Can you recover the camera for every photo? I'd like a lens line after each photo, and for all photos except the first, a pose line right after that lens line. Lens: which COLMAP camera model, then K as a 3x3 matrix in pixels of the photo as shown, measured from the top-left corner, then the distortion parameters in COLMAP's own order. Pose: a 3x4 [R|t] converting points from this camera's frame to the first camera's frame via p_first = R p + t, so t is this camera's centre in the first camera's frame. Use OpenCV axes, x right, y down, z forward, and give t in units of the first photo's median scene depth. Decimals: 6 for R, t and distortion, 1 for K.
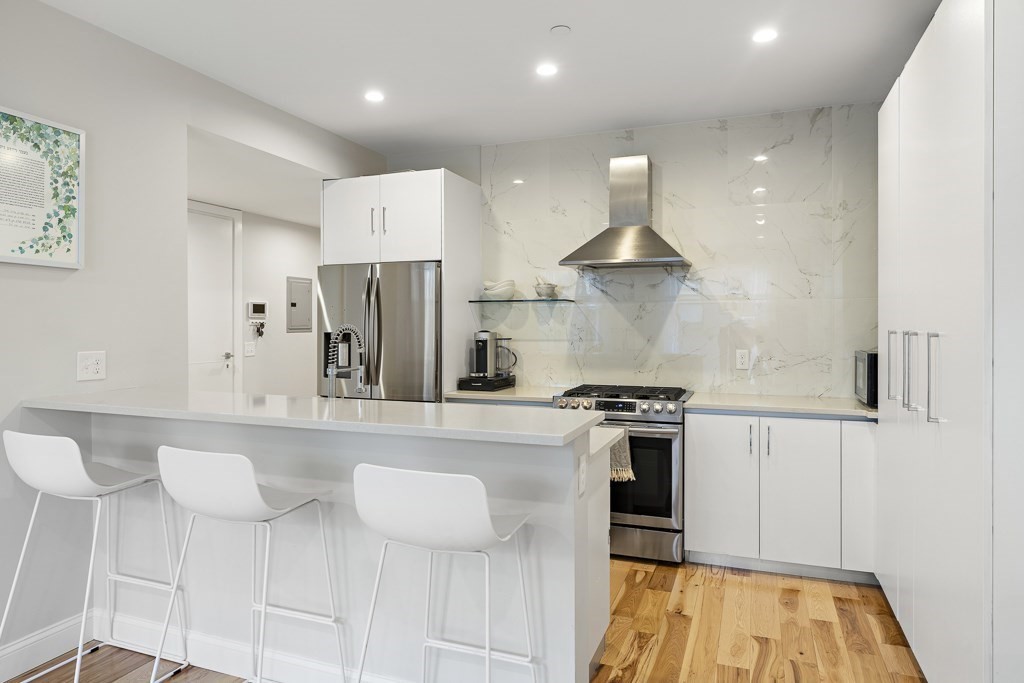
lens RADIAL K [[643.0, 0, 509.0], [0, 643.0, 327.8], [0, 0, 1]] dist [-0.000428, -0.001370]
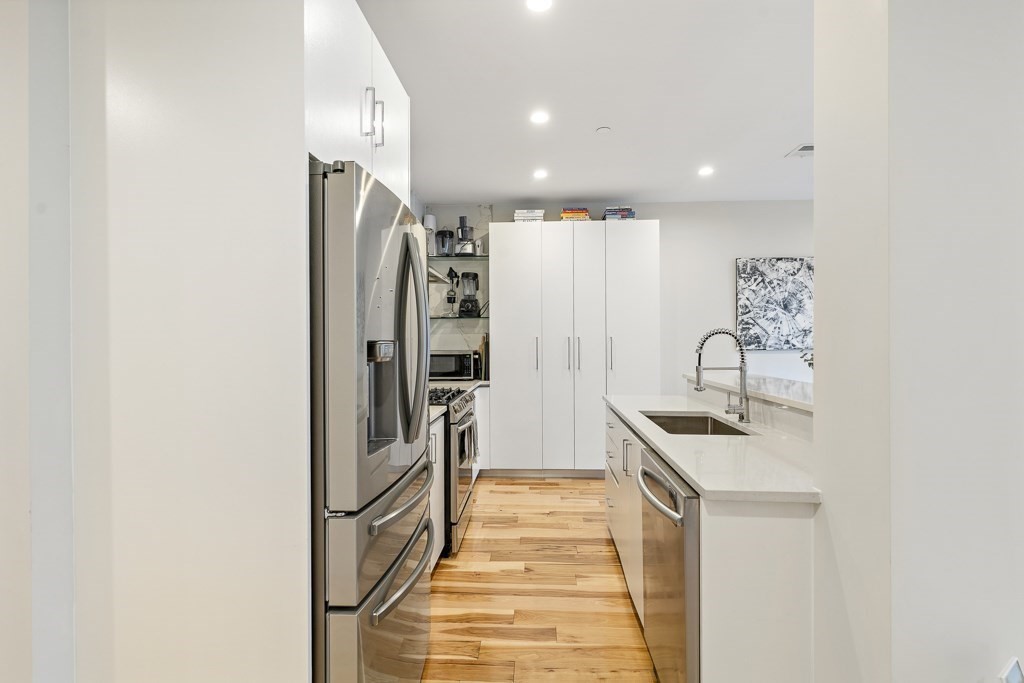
lens RADIAL K [[487.6, 0, 514.0], [0, 487.6, 339.0], [0, 0, 1]] dist [-0.000880, 0.000505]
pose [[-0.309676, 0.000366, 0.950842, -0.624560], [0.007480, 0.999970, 0.002052, 0.003952], [-0.950813, 0.007748, -0.309670, 1.052542]]
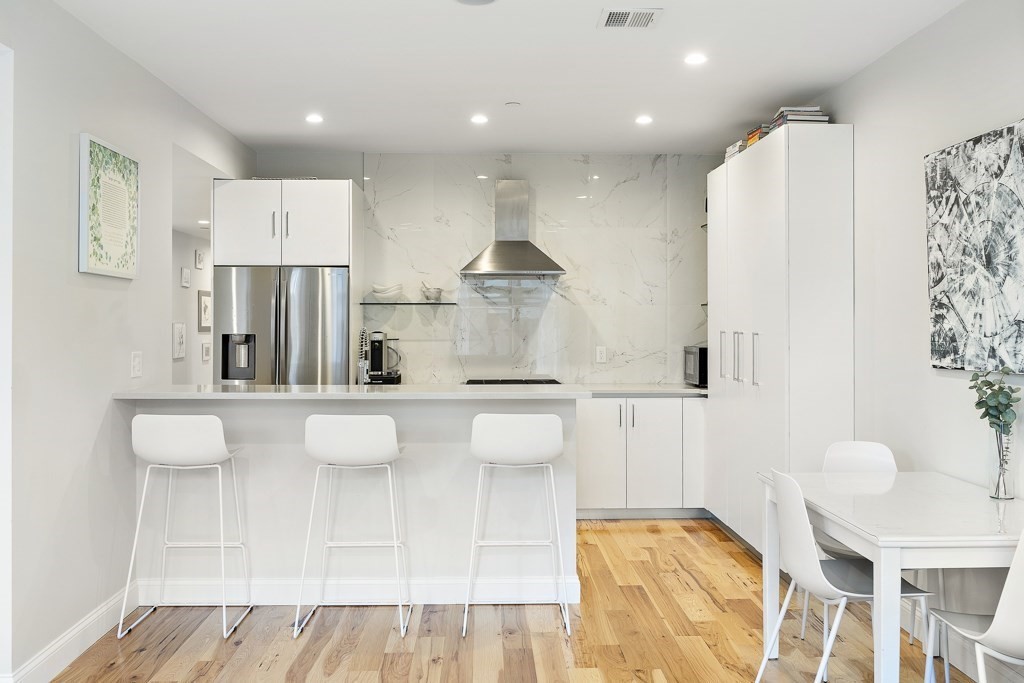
lens RADIAL K [[913.2, 0, 512.0], [0, 913.2, 319.6], [0, 0, 1]] dist [0.001987, 0.008026]
pose [[0.918680, 0.001411, 0.394999, -0.455702], [0.001001, 0.999982, -0.005901, -0.006782], [-0.395001, 0.005816, 0.918662, -0.495913]]
